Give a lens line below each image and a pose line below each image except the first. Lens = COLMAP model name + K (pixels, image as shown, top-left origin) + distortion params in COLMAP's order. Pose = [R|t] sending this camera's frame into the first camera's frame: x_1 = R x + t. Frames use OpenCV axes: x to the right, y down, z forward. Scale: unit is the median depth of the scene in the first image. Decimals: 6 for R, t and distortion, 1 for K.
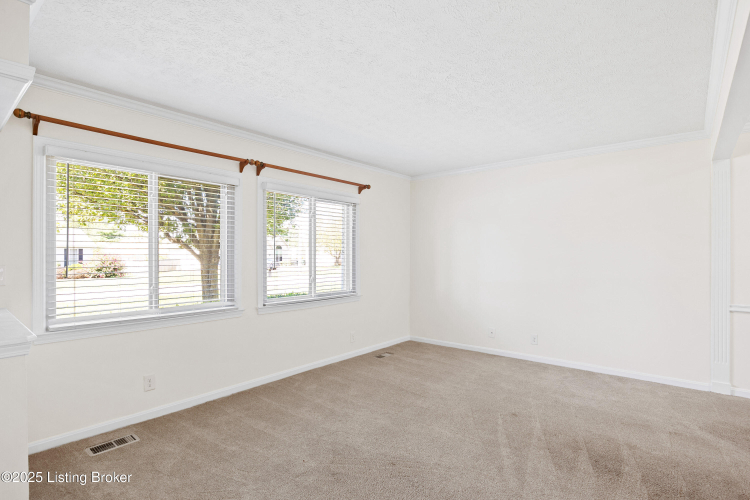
lens RADIAL K [[380.7, 0, 373.1], [0, 380.7, 252.3], [0, 0, 1]] dist [-0.003399, -0.000605]
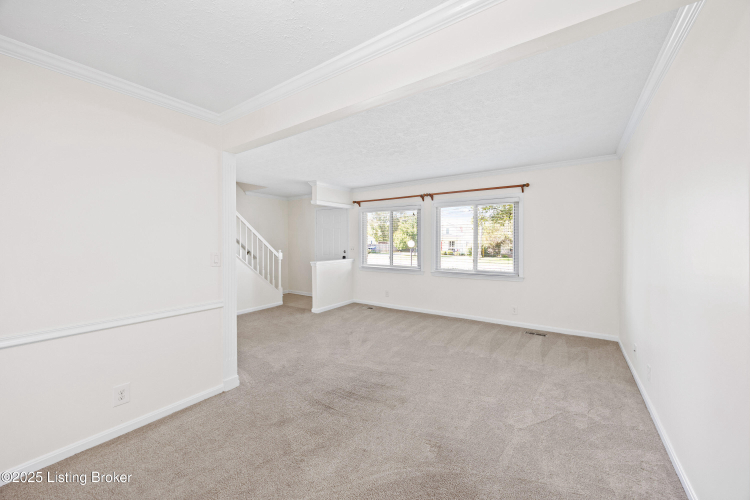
lens RADIAL K [[288.8, 0, 374.5], [0, 288.8, 247.2], [0, 0, 1]] dist [0.002651, -0.000200]
pose [[0.094727, 0.012397, -0.995426, 1.087876], [0.004945, 0.999904, 0.012923, 0.005327], [0.995491, -0.006147, 0.094656, 0.598318]]
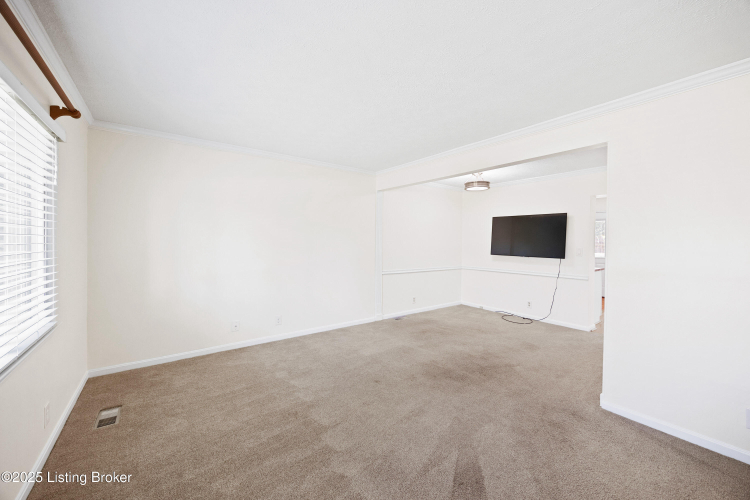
lens RADIAL K [[288.8, 0, 375.3], [0, 288.8, 247.5], [0, 0, 1]] dist [0.002651, -0.000200]
pose [[0.238107, -0.014804, 0.971126, -0.402682], [-0.007393, 0.999827, 0.017054, 0.002016], [-0.971211, -0.011240, 0.237956, 0.666805]]
